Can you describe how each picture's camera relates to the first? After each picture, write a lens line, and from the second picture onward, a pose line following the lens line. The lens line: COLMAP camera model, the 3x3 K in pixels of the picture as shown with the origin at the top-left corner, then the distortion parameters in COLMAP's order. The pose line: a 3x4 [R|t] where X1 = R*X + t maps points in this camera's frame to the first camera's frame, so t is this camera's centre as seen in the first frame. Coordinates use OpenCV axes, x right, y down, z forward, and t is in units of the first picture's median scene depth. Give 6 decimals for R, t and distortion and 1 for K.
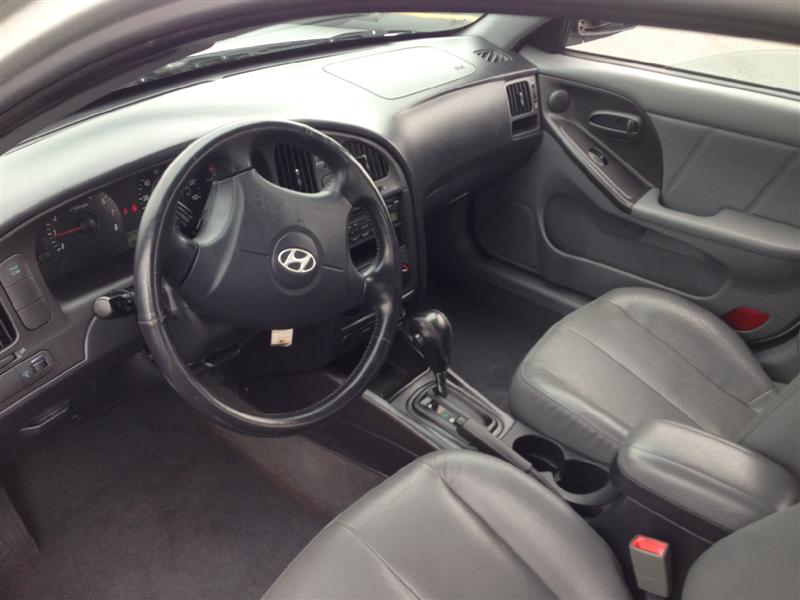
lens RADIAL K [[735.8, 0, 398.4], [0, 735.8, 306.9], [0, 0, 1]] dist [0.056772, 0.000000]
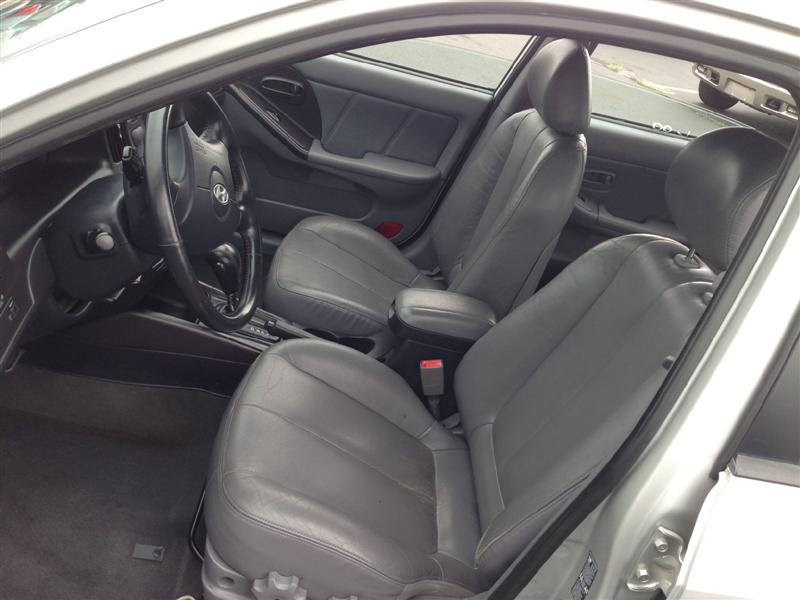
lens RADIAL K [[735.8, 0, 401.1], [0, 735.8, 304.9], [0, 0, 1]] dist [0.056772, 0.000000]
pose [[0.774030, -0.171032, 0.609611, -0.389244], [0.145026, 0.985119, 0.092242, 0.029547], [-0.616316, 0.017012, 0.787315, -0.108817]]
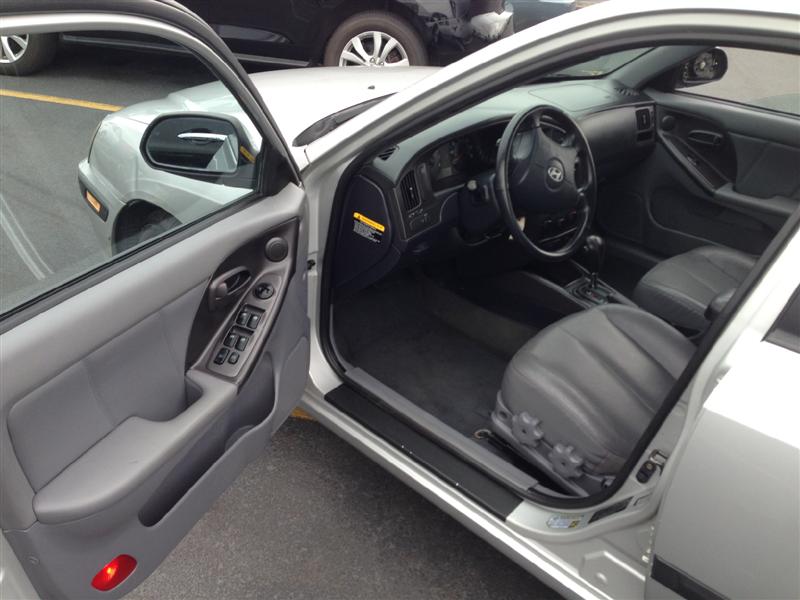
lens RADIAL K [[735.8, 0, 394.8], [0, 735.8, 311.9], [0, 0, 1]] dist [0.056772, 0.000000]
pose [[0.995966, 0.064997, -0.061870, -0.232562], [-0.069131, 0.995341, -0.067209, 0.261476], [0.057213, 0.071215, 0.995819, -0.553469]]
